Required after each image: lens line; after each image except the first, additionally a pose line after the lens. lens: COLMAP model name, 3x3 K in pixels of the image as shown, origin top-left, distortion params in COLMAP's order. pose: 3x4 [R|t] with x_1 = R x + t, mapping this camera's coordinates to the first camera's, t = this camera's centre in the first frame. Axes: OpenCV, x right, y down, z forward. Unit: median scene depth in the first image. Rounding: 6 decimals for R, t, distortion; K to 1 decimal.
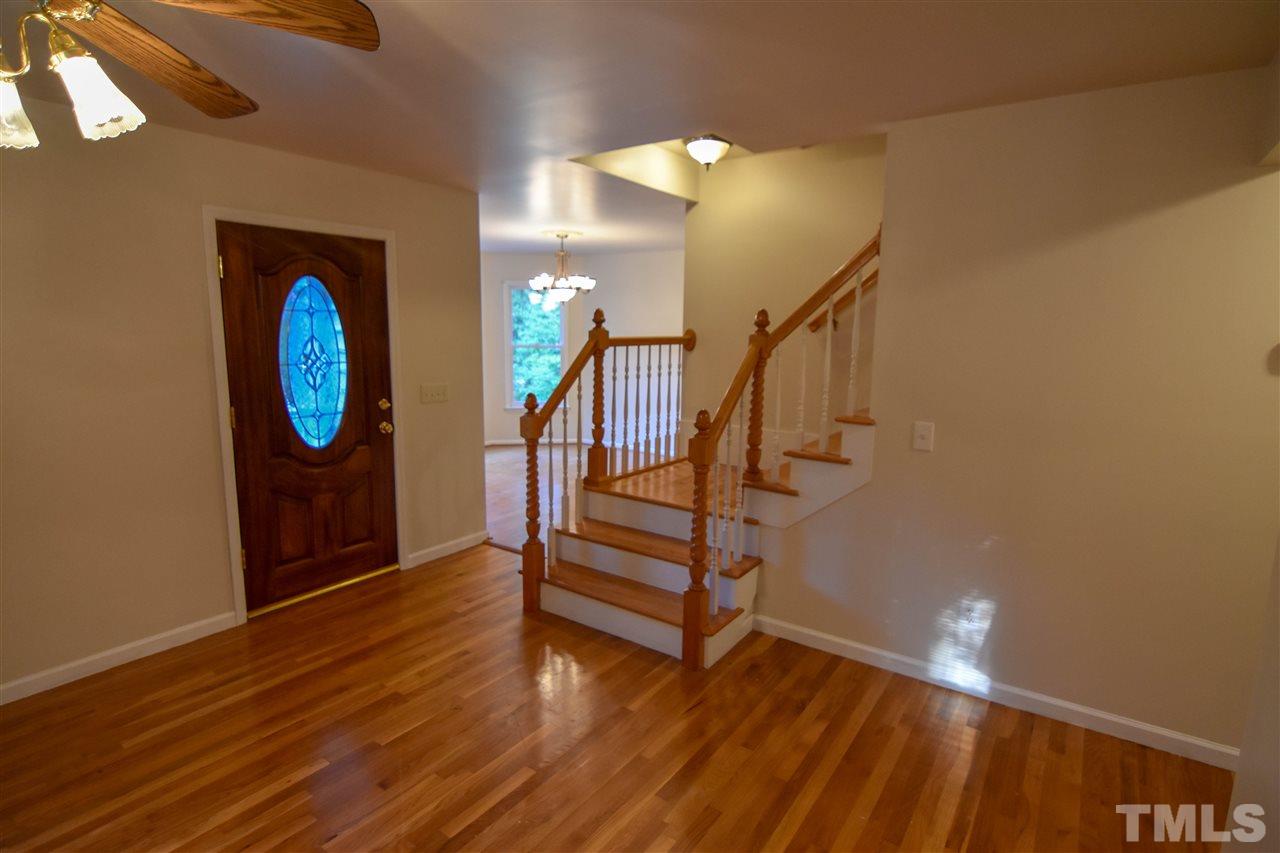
lens RADIAL K [[648.5, 0, 639.4], [0, 648.5, 428.4], [0, 0, 1]] dist [-0.003803, -0.011395]
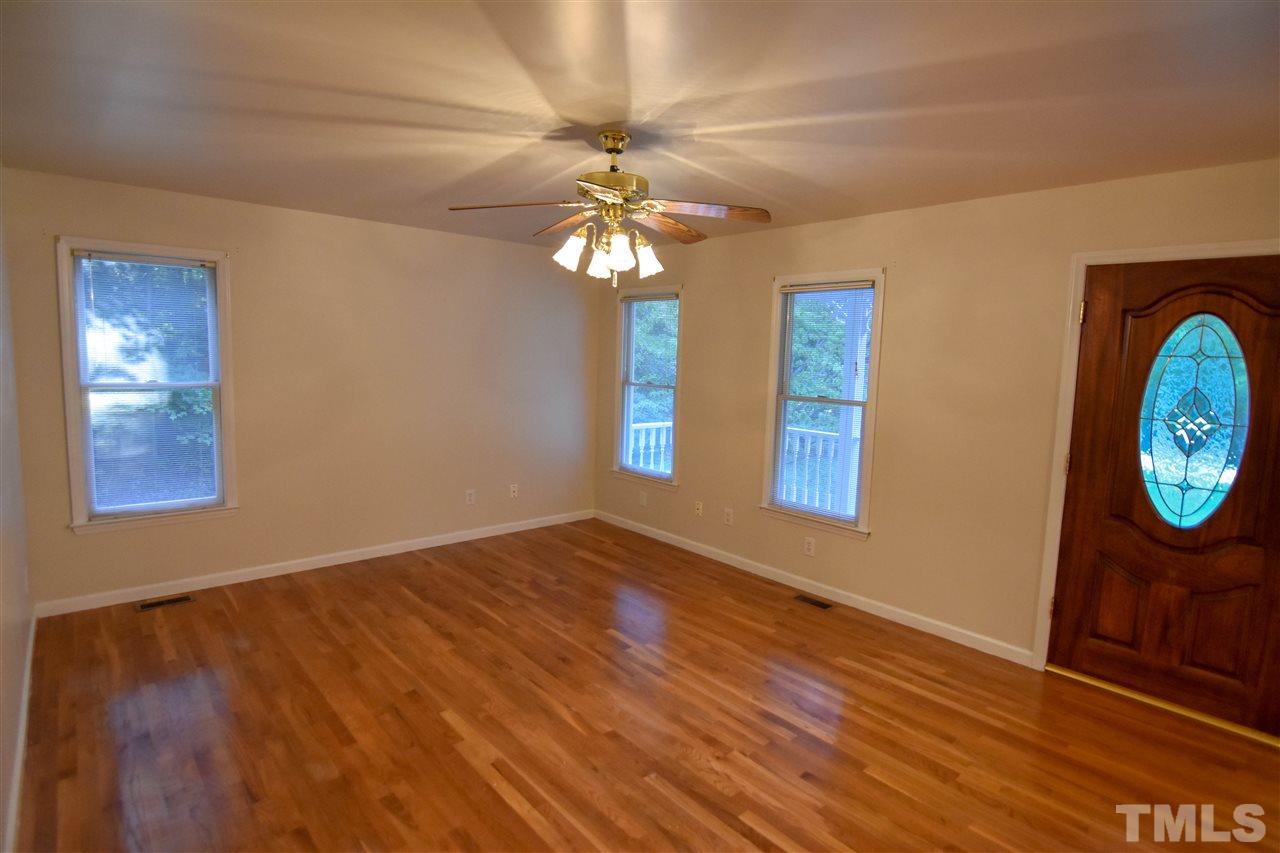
lens RADIAL K [[648.5, 0, 639.4], [0, 648.5, 424.6], [0, 0, 1]] dist [-0.003803, -0.011395]
pose [[-0.229463, 0.087823, -0.969347, 0.430541], [-0.184757, 0.973883, 0.131970, -0.077274], [0.955621, 0.209376, -0.207245, 0.522900]]
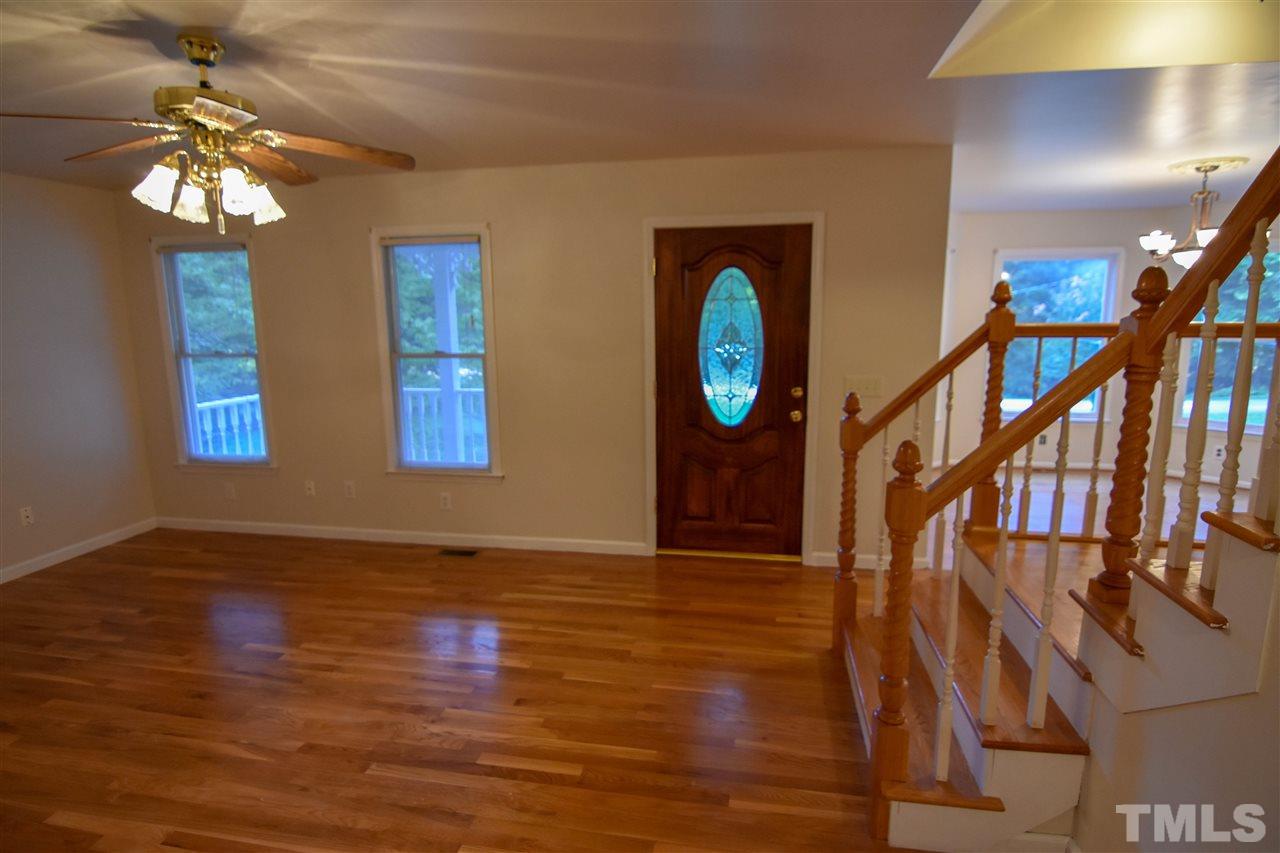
lens RADIAL K [[648.5, 0, 641.0], [0, 648.5, 423.6], [0, 0, 1]] dist [-0.003803, -0.011395]
pose [[0.423658, 0.135724, -0.895596, 0.436228], [-0.126010, 0.987928, 0.090109, -0.054854], [0.897015, 0.074678, 0.435646, 0.405835]]
